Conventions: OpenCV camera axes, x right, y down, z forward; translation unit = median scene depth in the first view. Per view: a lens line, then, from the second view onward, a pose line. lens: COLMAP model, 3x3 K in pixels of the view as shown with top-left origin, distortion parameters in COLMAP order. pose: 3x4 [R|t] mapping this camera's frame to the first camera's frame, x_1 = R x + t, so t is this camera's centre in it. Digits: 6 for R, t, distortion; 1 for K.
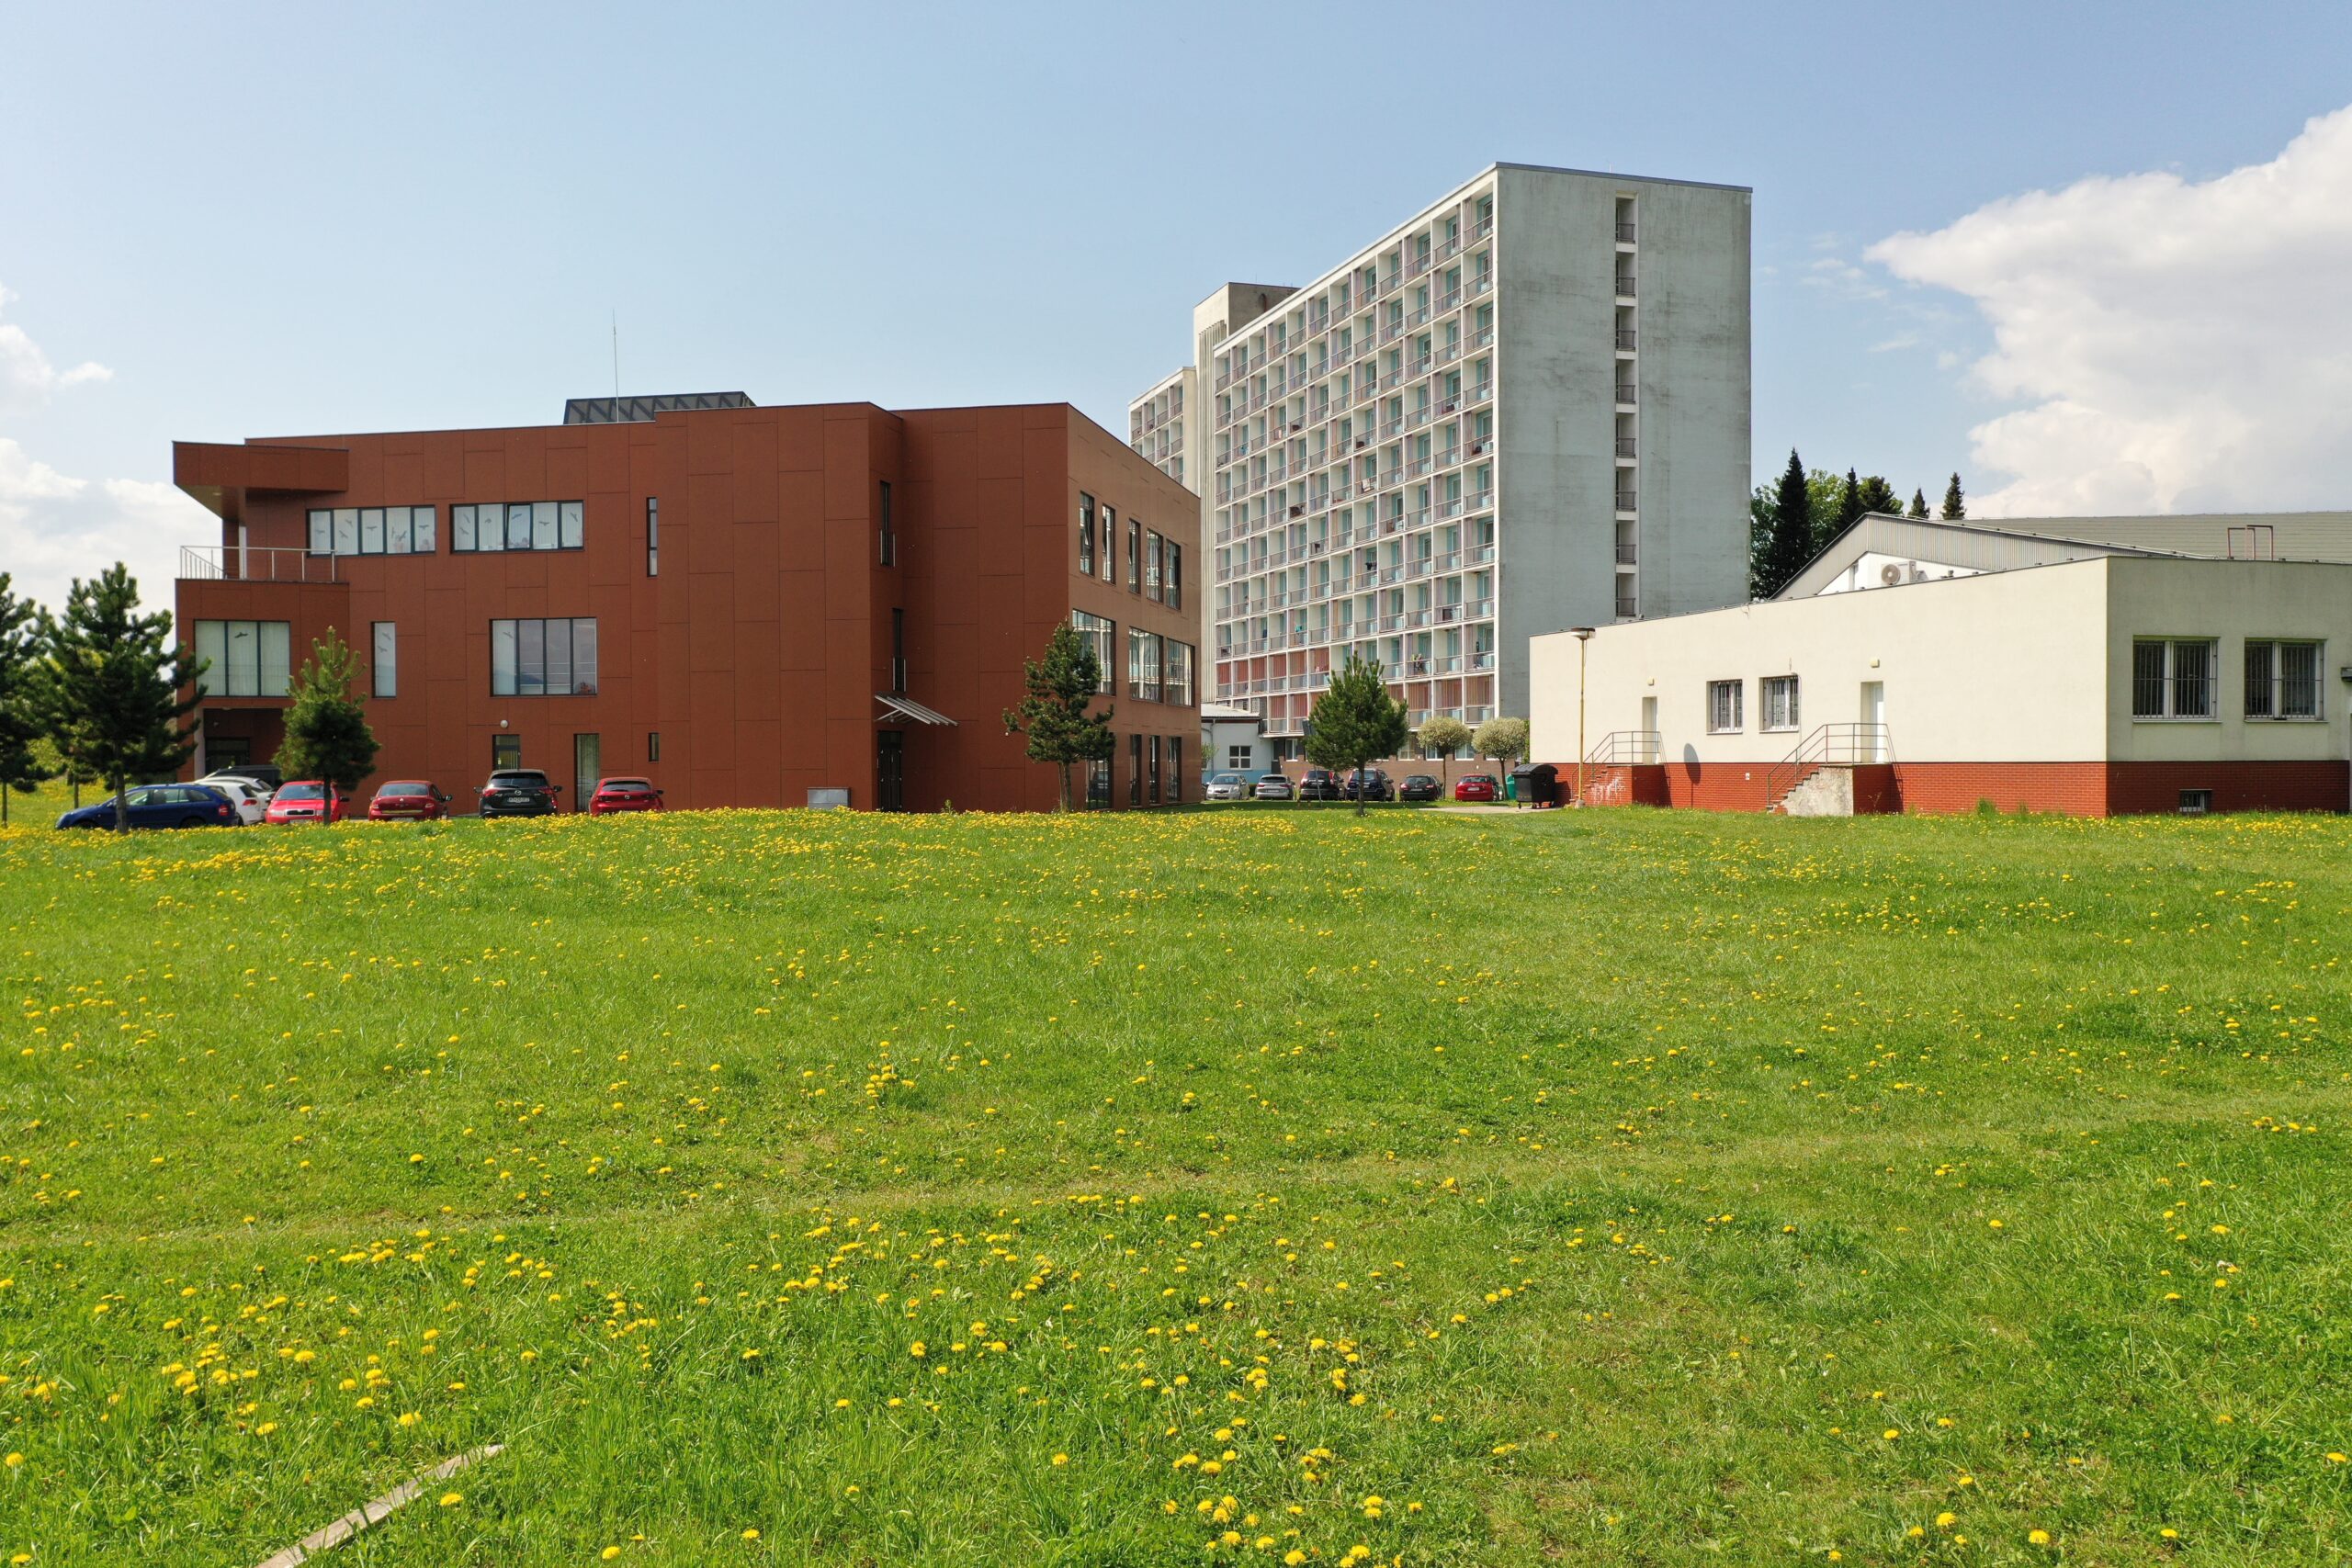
lens RADIAL K [[1865.7, 0, 1181.5], [0, 1865.7, 789.0], [0, 0, 1]] dist [0.011444, -0.006295]
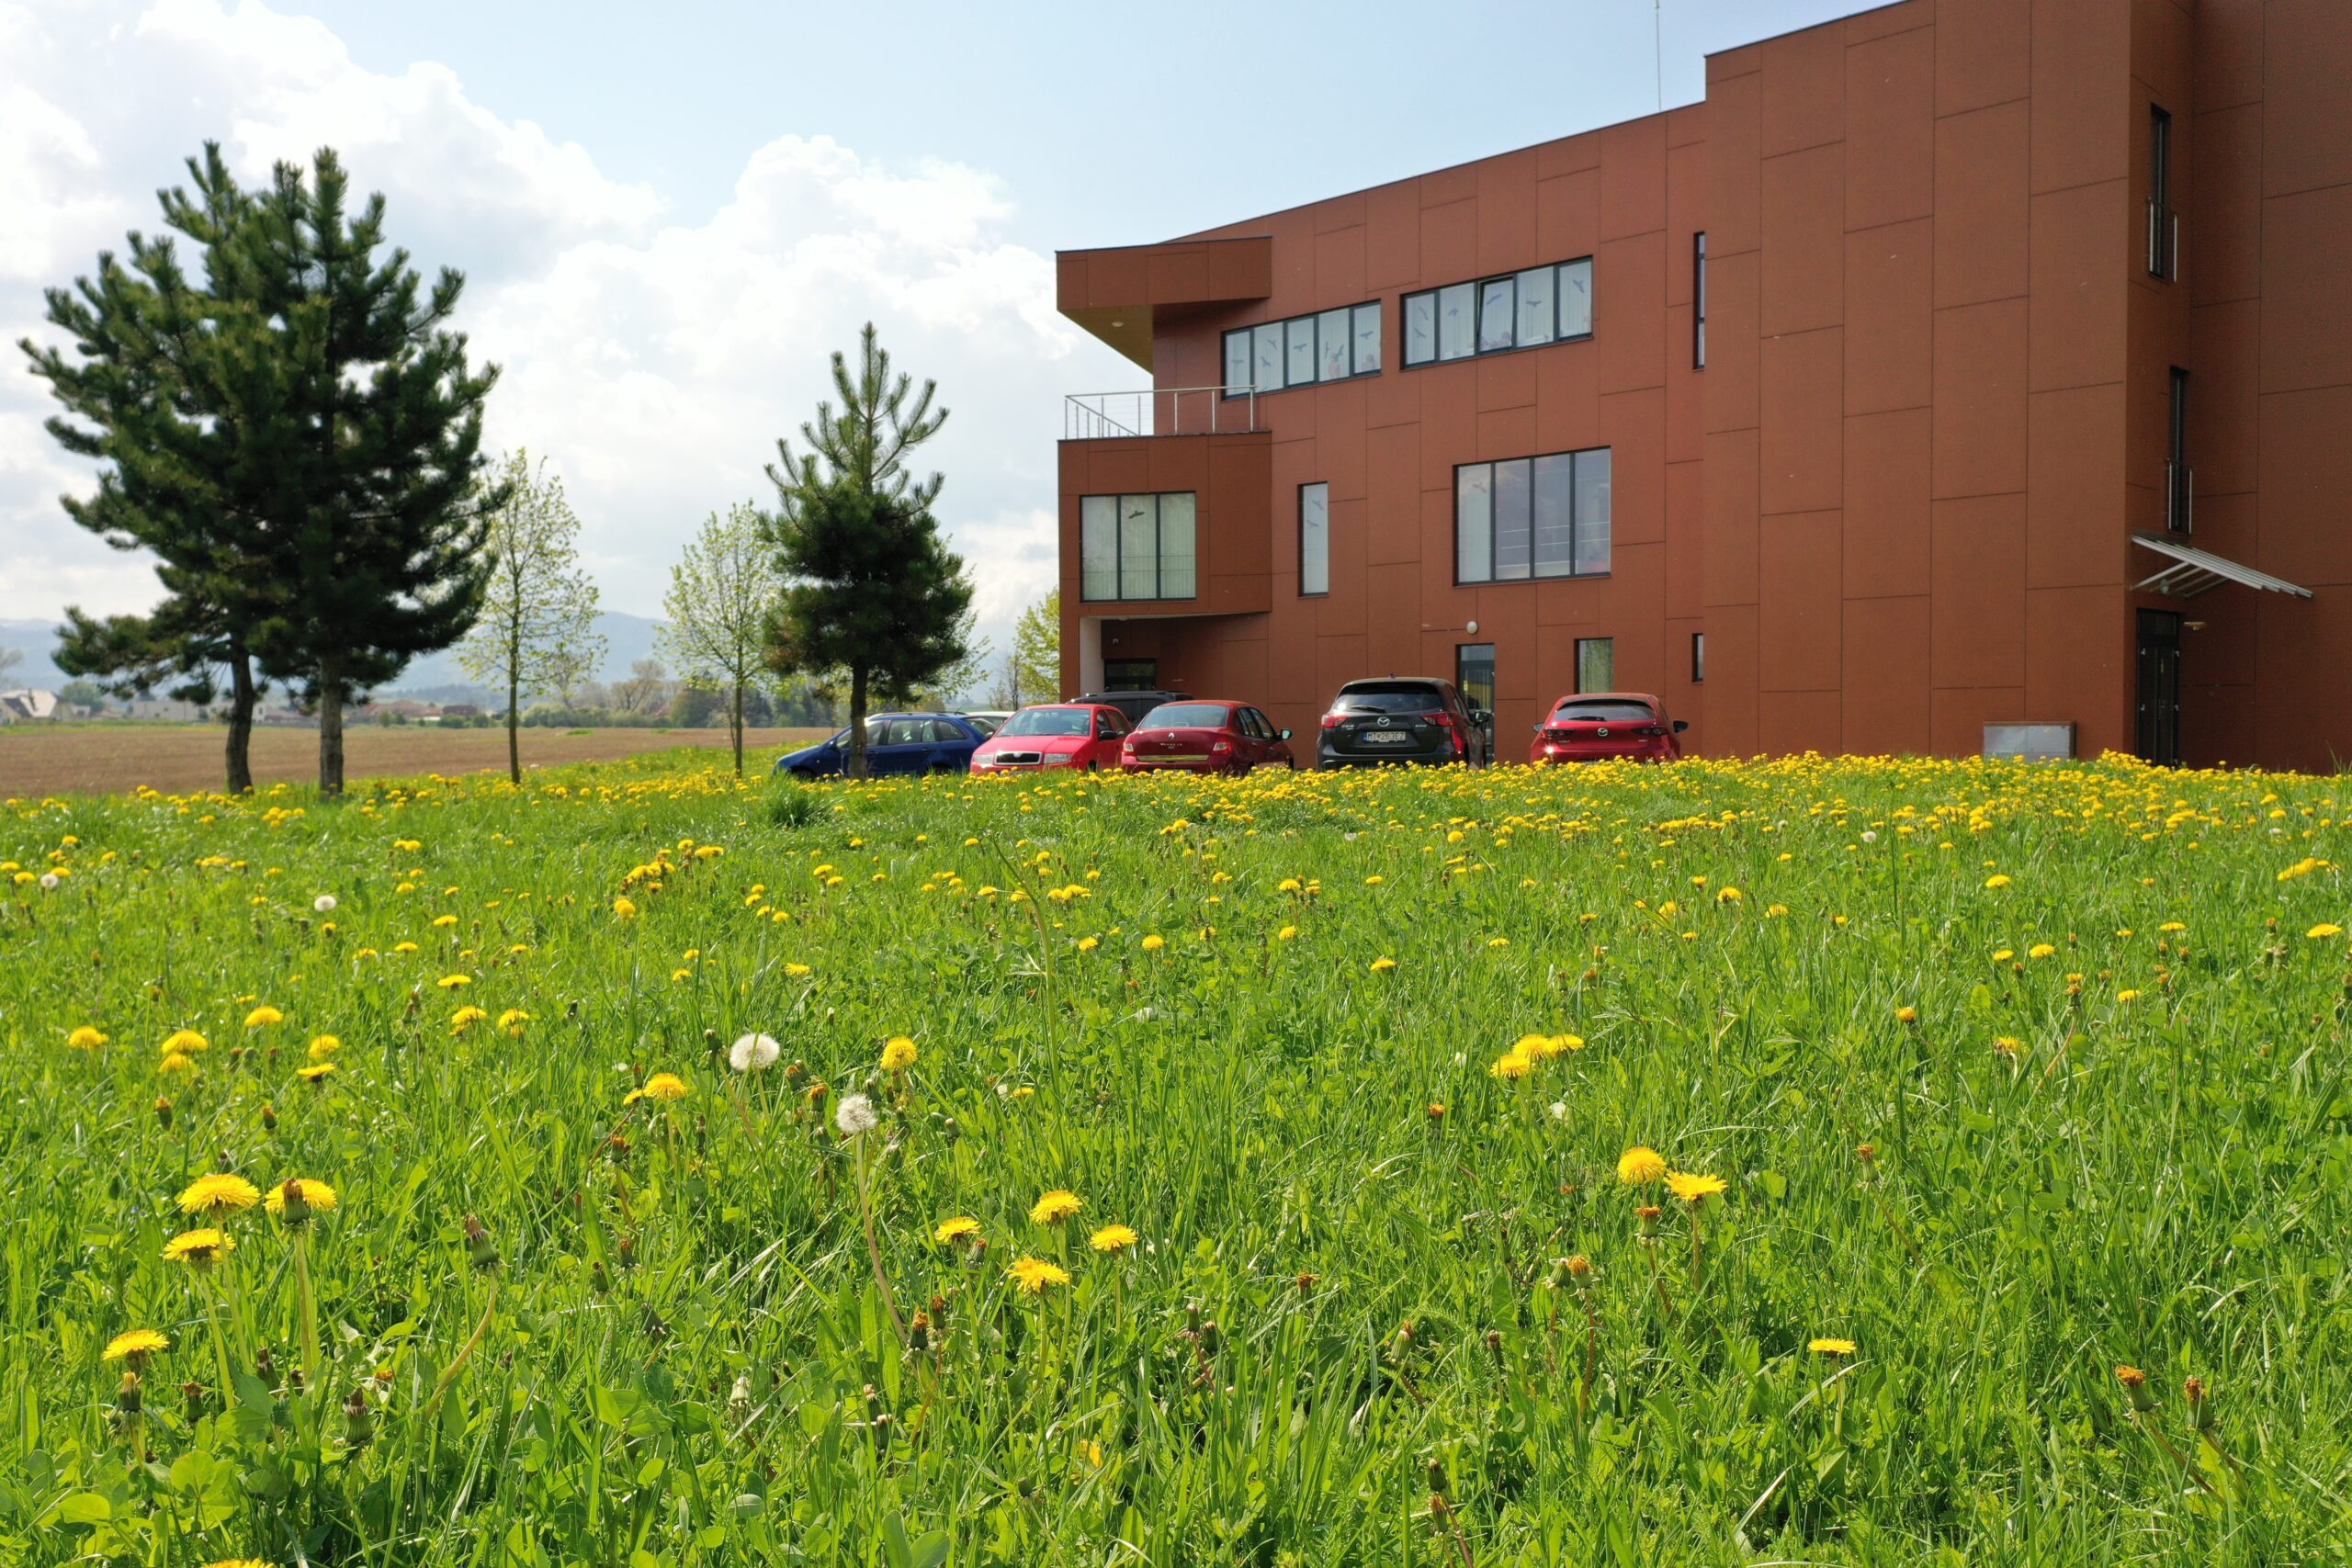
lens RADIAL K [[1865.7, 0, 1188.4], [0, 1865.7, 786.3], [0, 0, 1]] dist [0.011444, -0.006295]
pose [[0.839653, 0.016760, -0.542864, -0.094108], [-0.005808, 0.999744, 0.021882, 0.006255], [0.543092, -0.015220, 0.839535, 0.401828]]
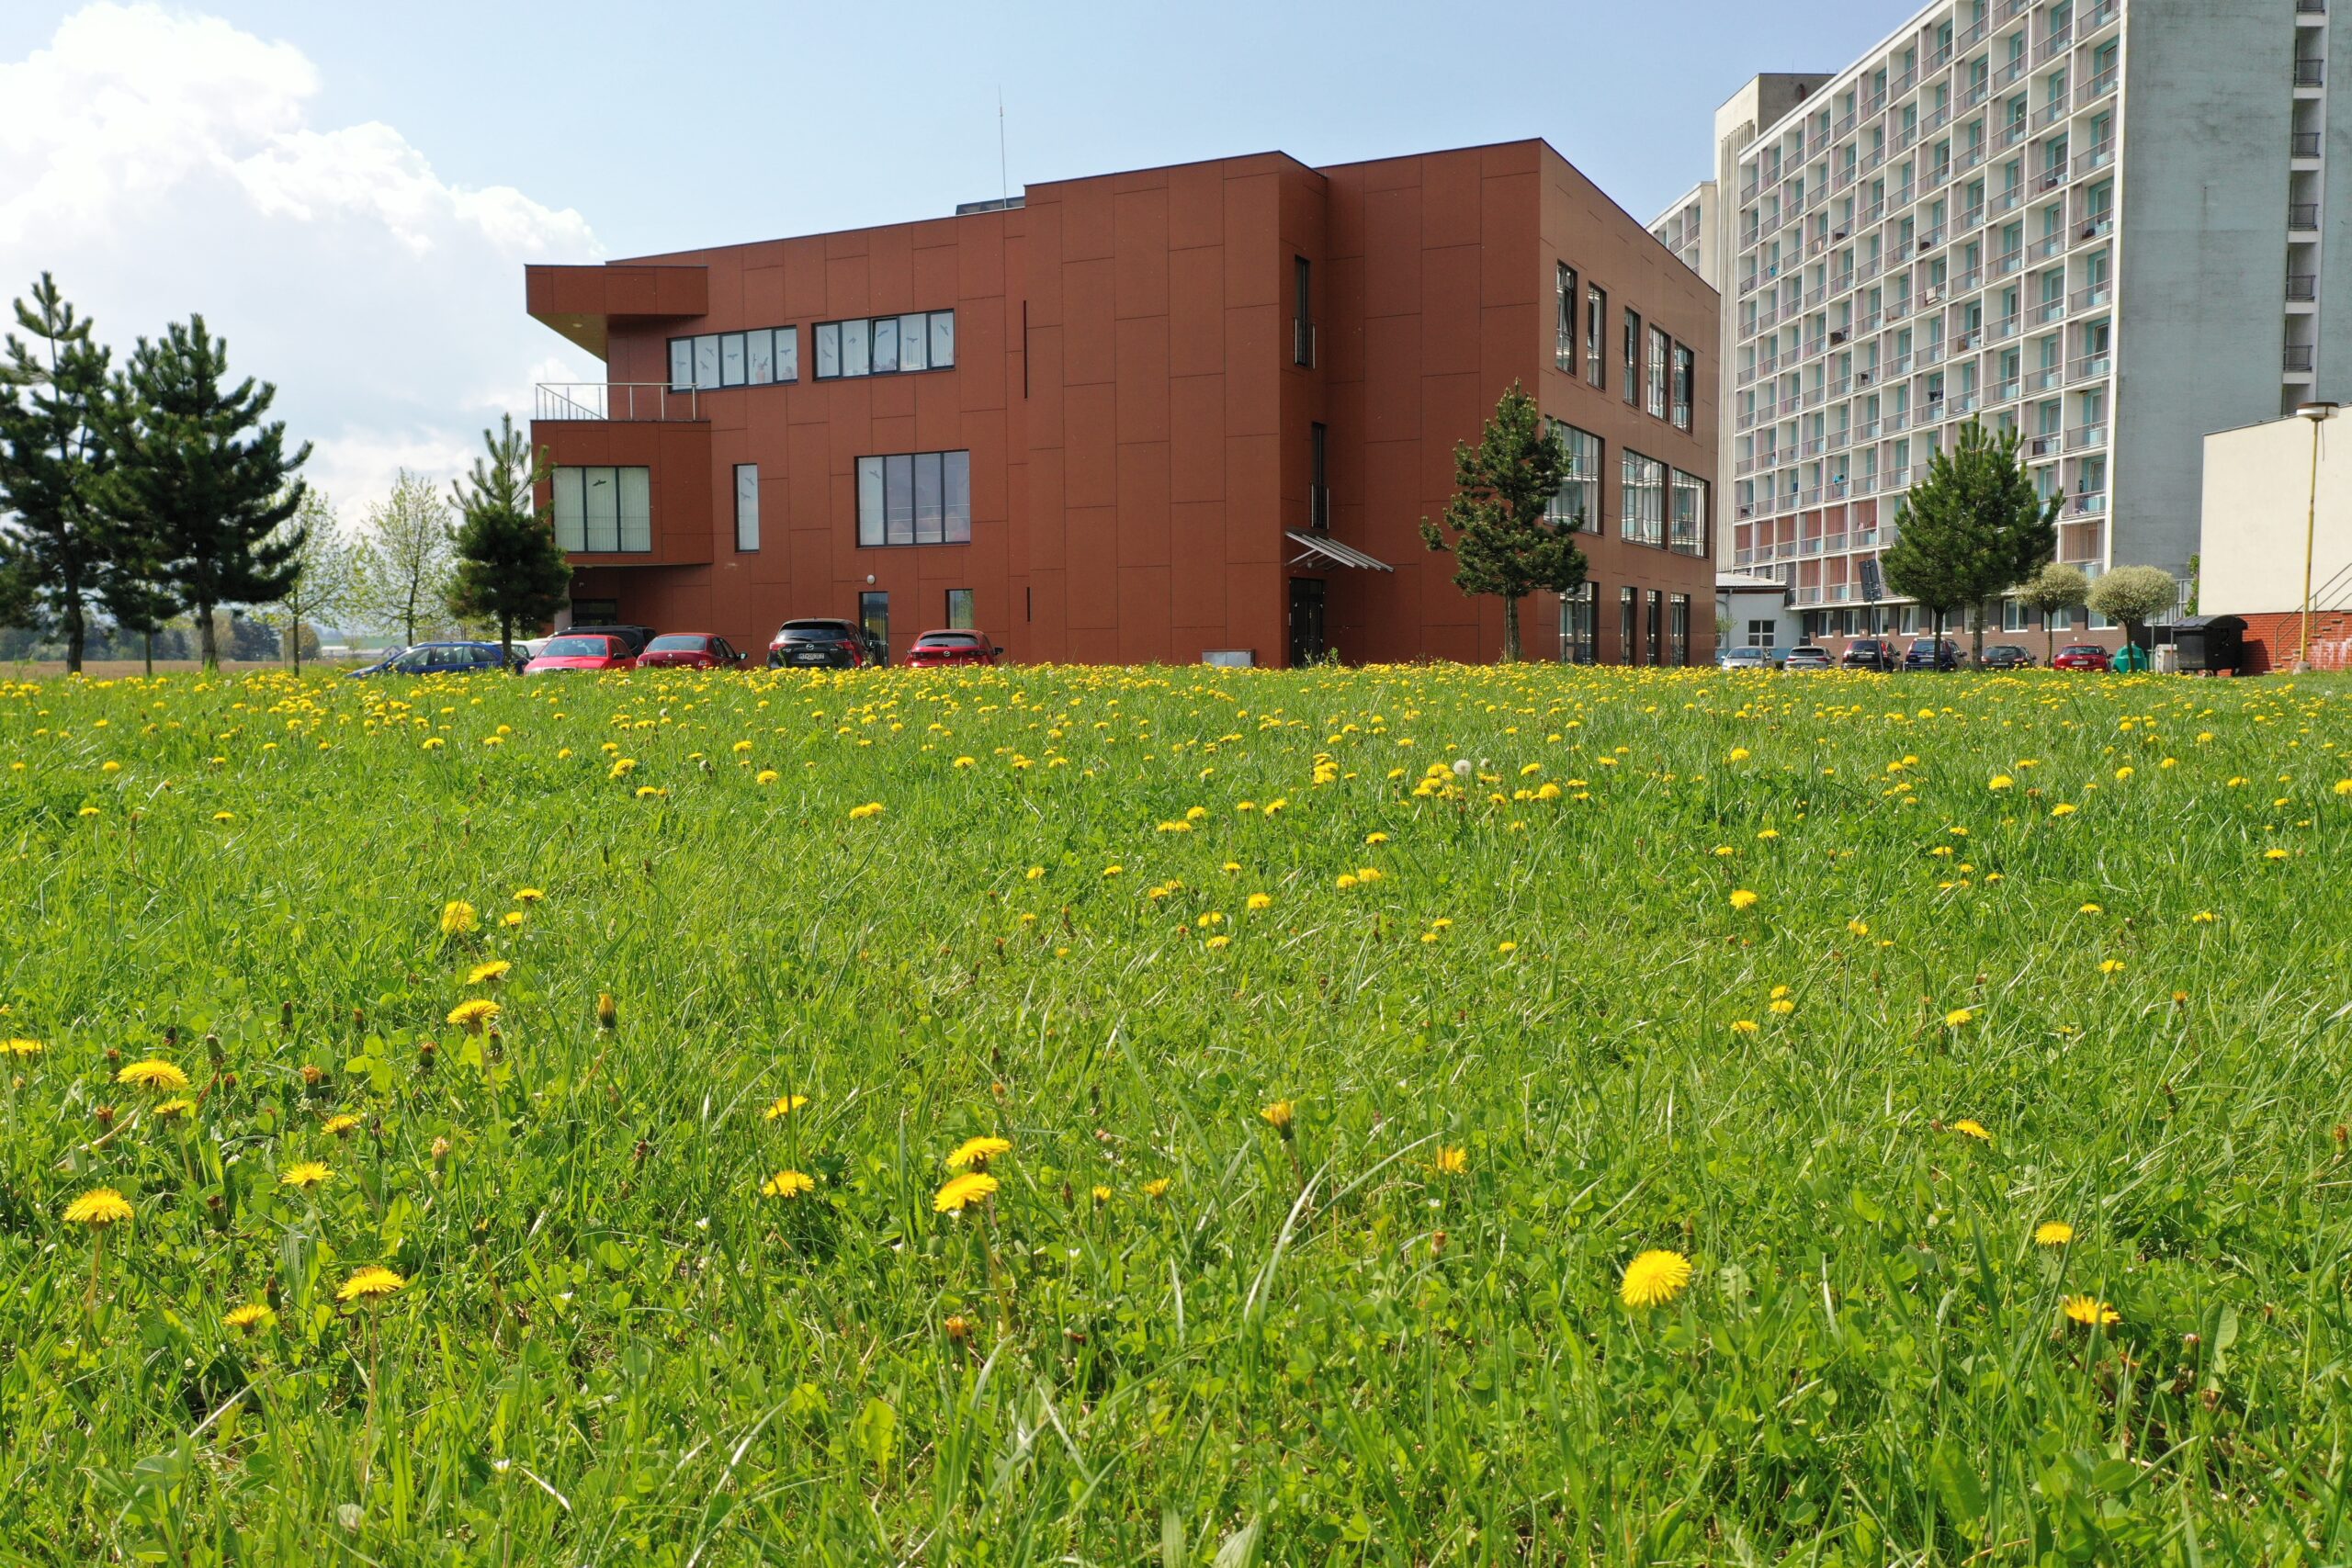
lens RADIAL K [[1865.7, 0, 1175.6], [0, 1865.7, 785.9], [0, 0, 1]] dist [0.011444, -0.006295]
pose [[0.964093, 0.016730, -0.265038, 0.000868], [-0.002020, 0.998447, 0.055679, 0.011773], [0.265558, -0.053145, 0.962629, 0.204177]]
